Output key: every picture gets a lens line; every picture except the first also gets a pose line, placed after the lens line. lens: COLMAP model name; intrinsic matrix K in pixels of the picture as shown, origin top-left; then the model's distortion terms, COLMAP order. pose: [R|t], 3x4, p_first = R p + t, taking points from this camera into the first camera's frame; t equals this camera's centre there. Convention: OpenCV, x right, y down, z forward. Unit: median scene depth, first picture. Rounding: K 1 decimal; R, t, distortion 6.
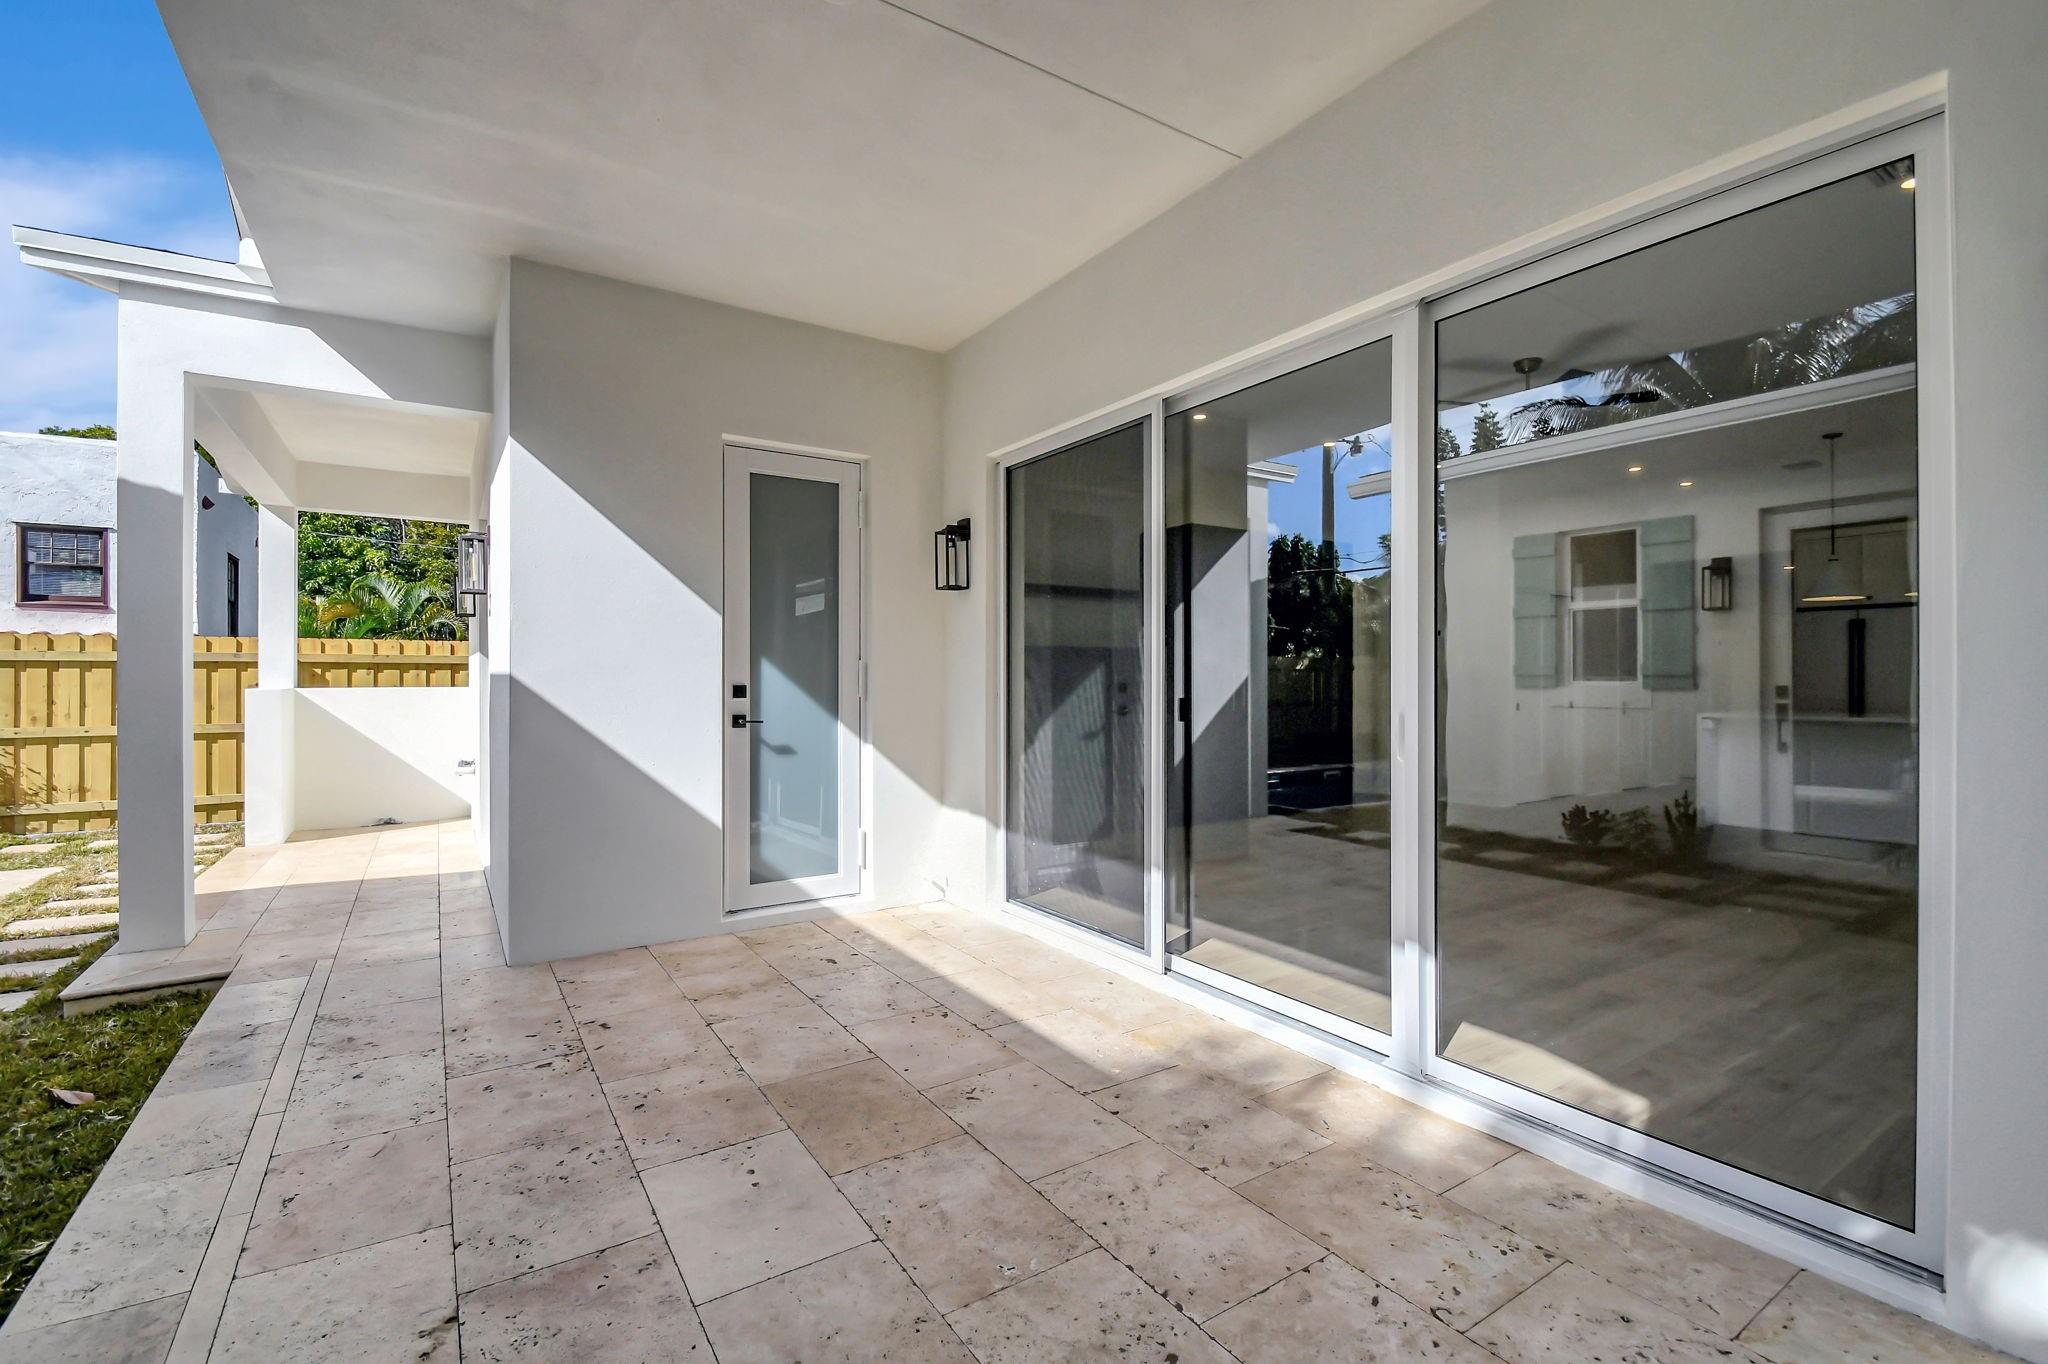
lens RADIAL K [[903.6, 0, 1027.6], [0, 903.6, 676.3], [0, 0, 1]] dist [0.000146, -0.006059]
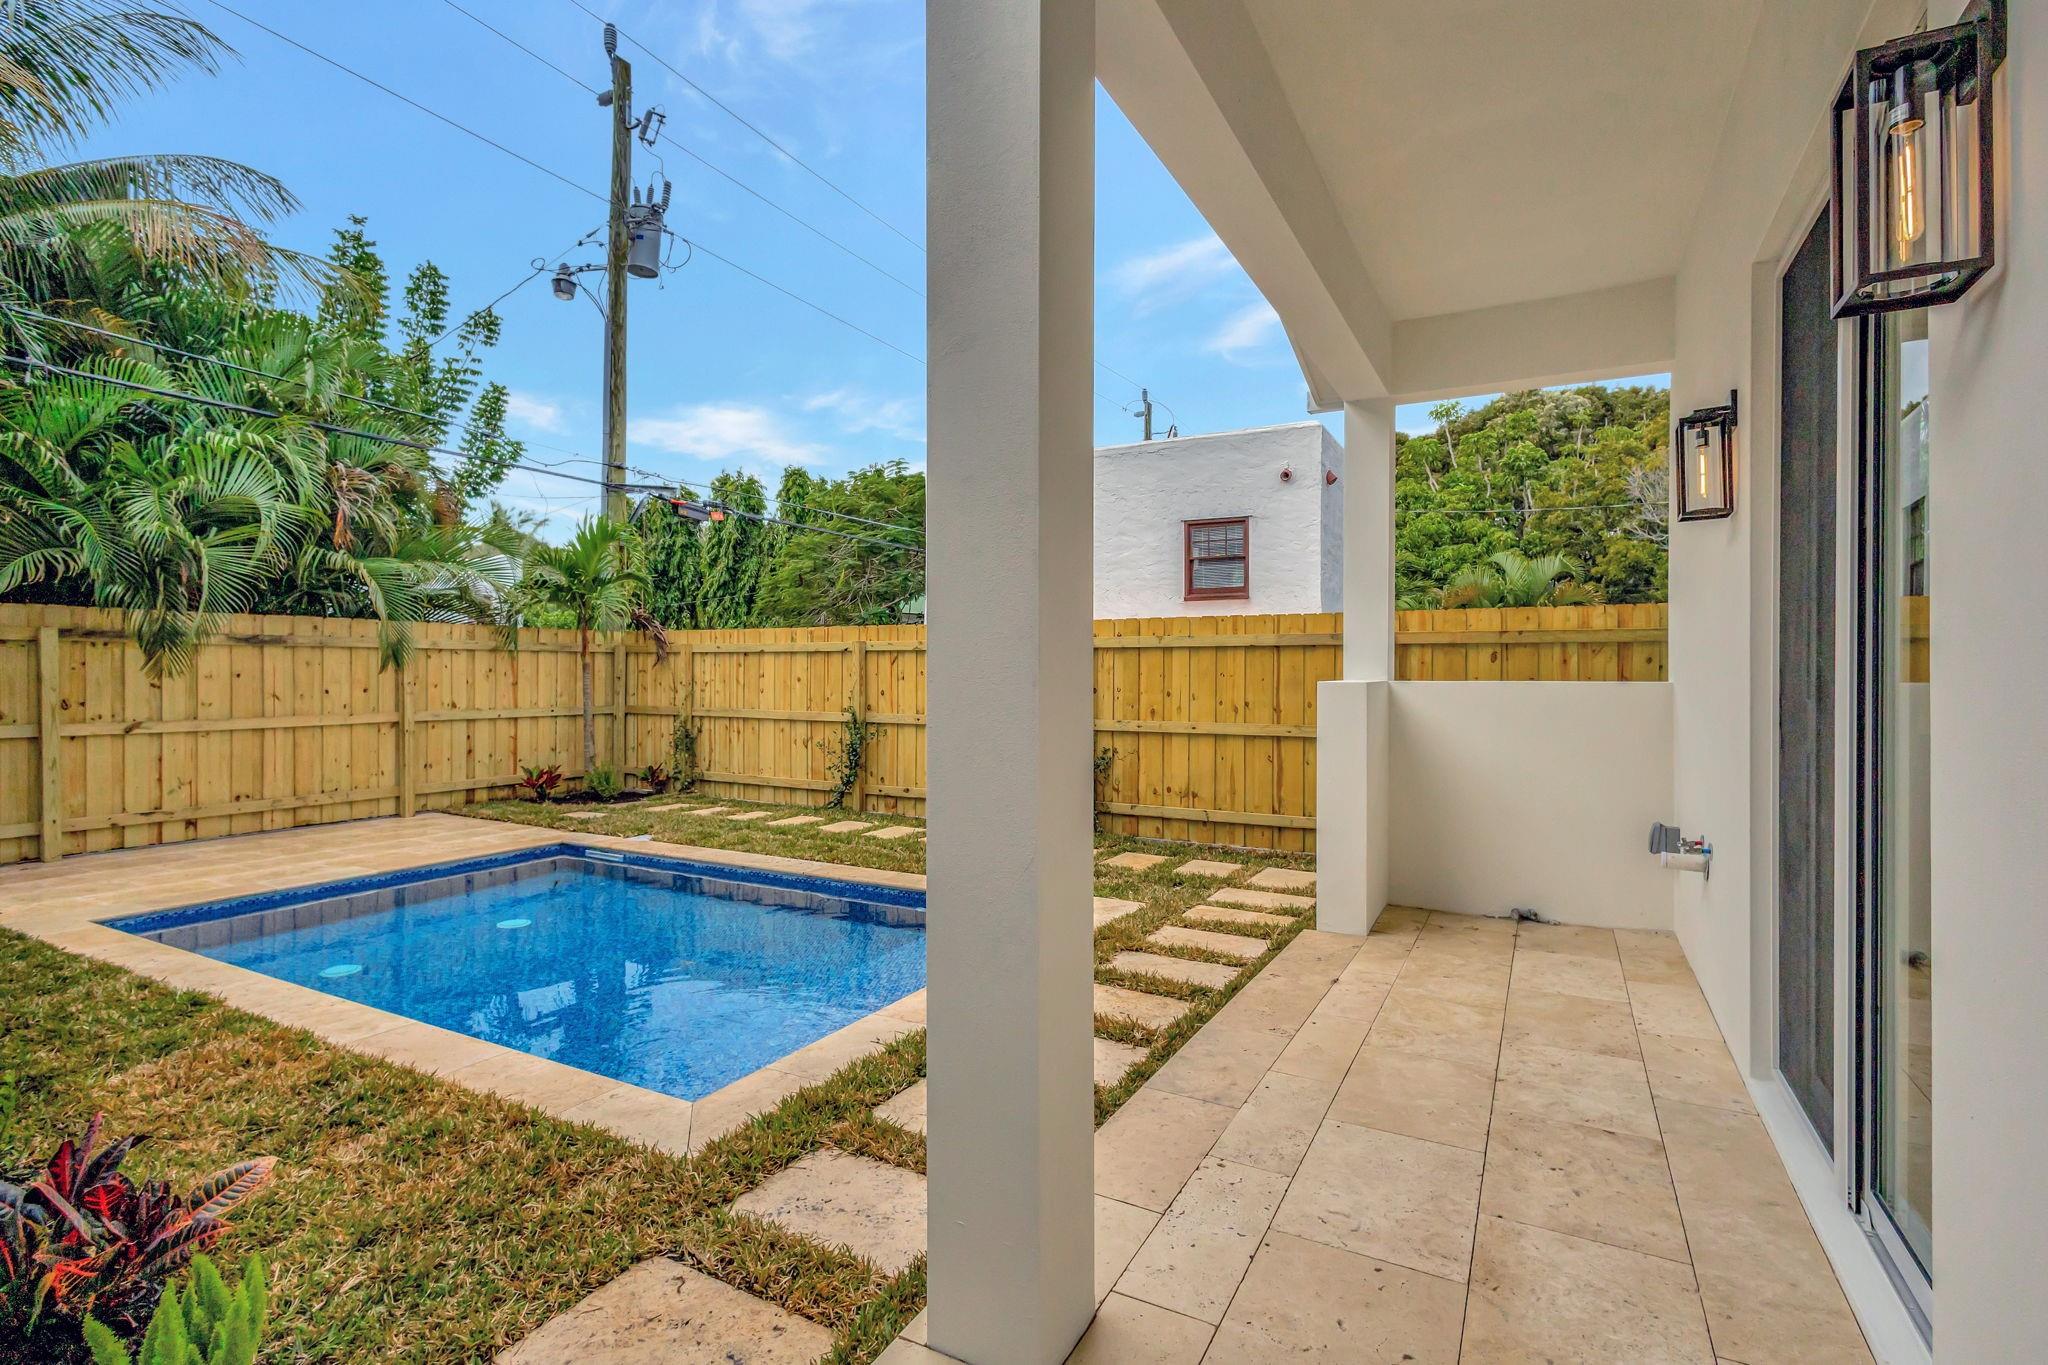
lens RADIAL K [[960.1, 0, 1018.4], [0, 960.1, 678.5], [0, 0, 1]] dist [0.007488, -0.000192]
pose [[0.467837, 0.008648, -0.883772, -0.662904], [-0.001849, 0.999960, 0.008806, 0.012741], [0.883813, -0.002486, 0.467834, 0.902033]]
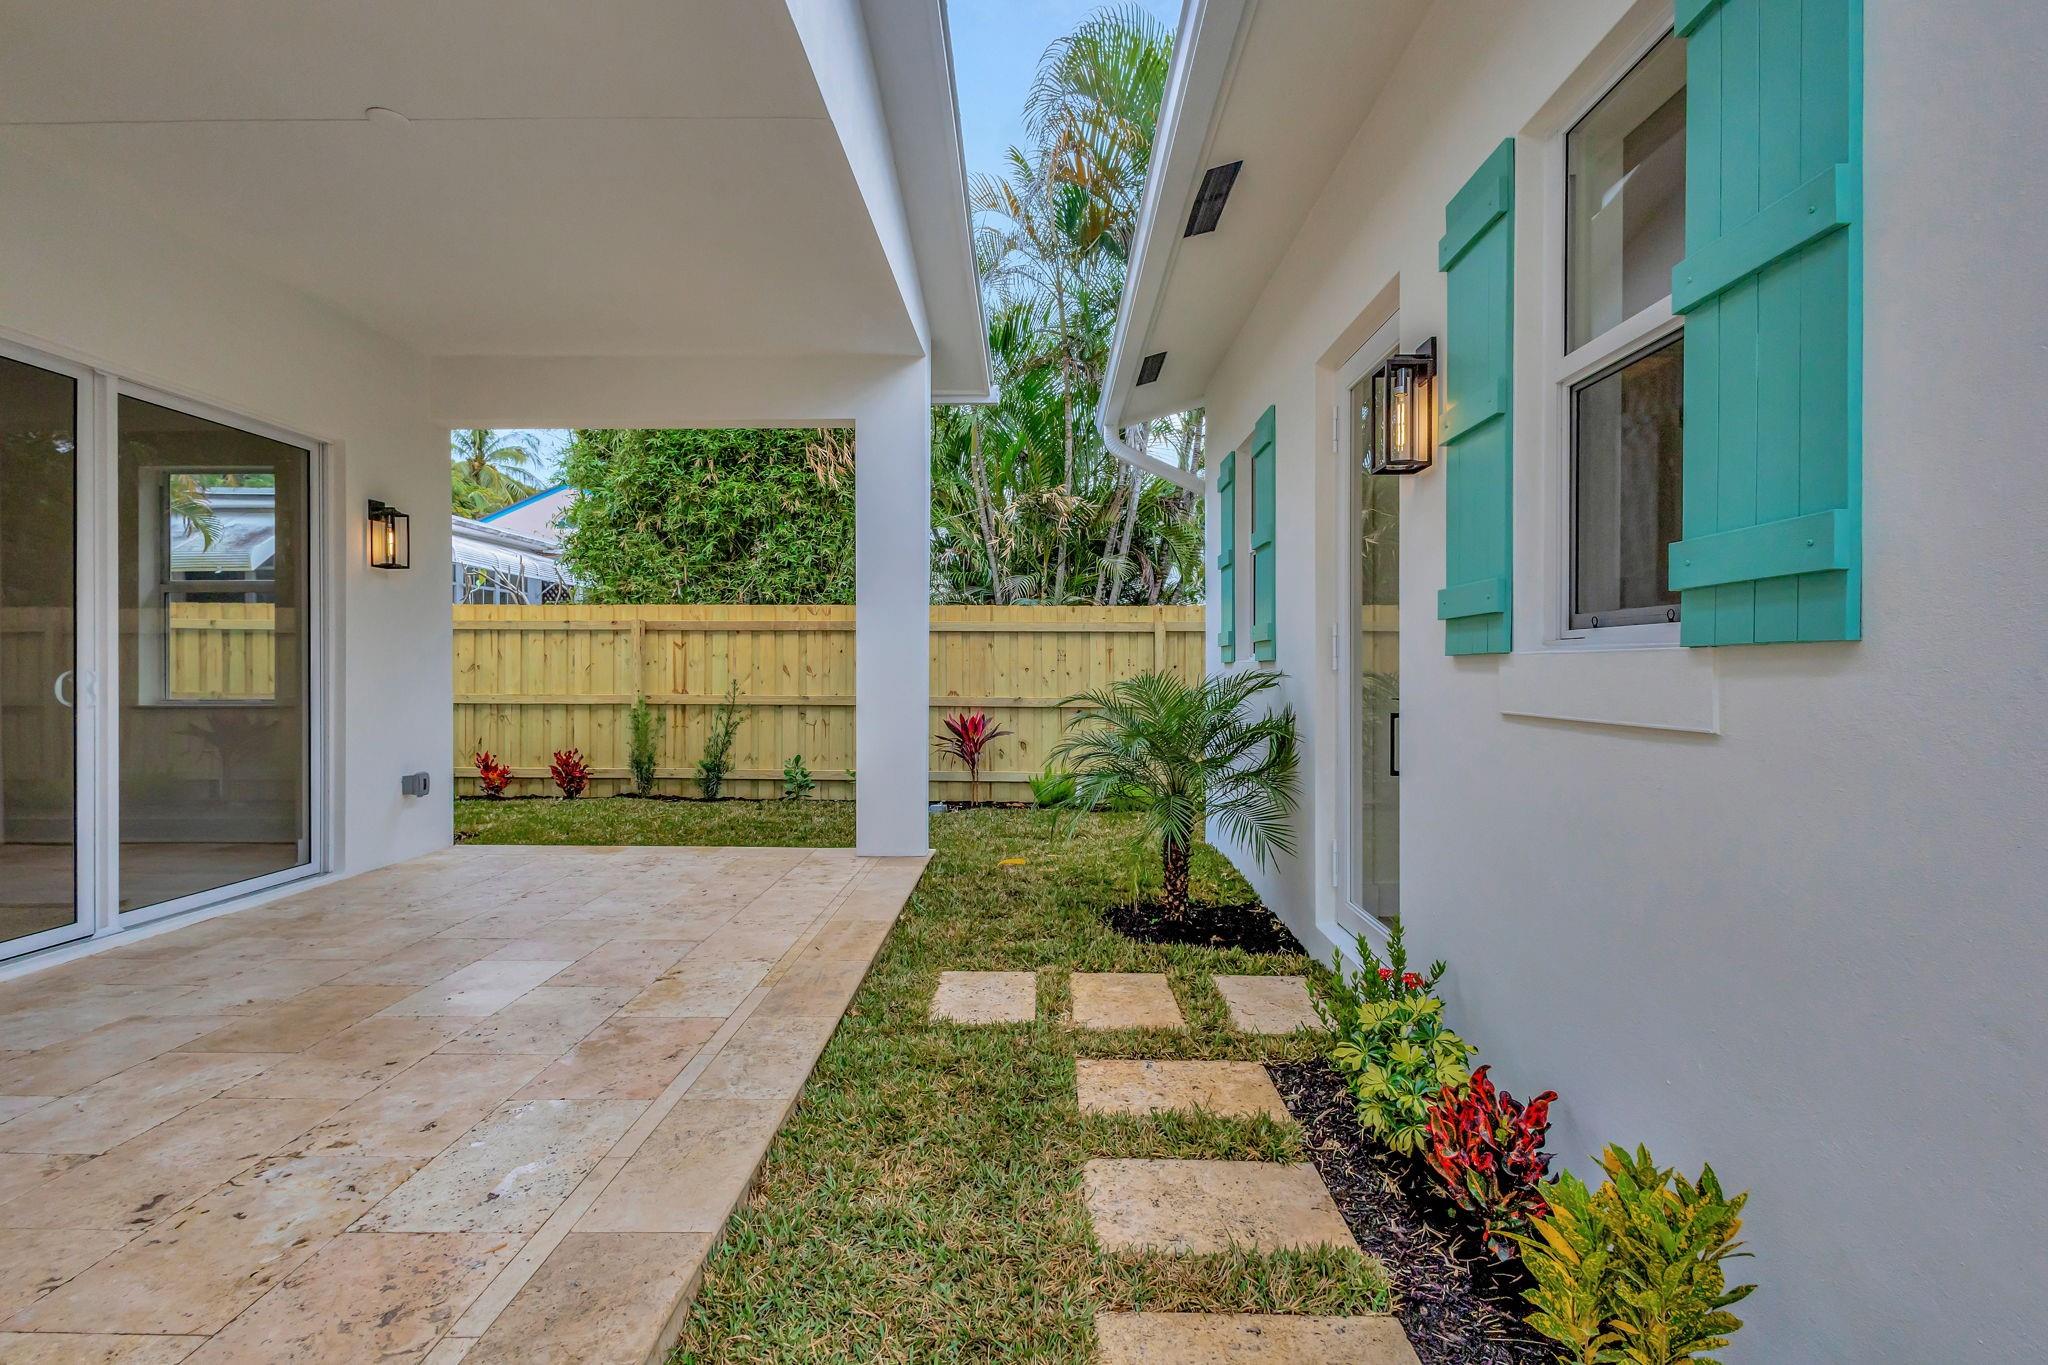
lens RADIAL K [[943.2, 0, 1029.5], [0, 943.2, 672.0], [0, 0, 1]] dist [0.010318, -0.002868]
pose [[-0.828289, 0.001239, 0.560299, -1.112349], [0.000322, 0.999998, -0.001734, 0.032538], [-0.560300, -0.001256, -0.828289, 1.022714]]
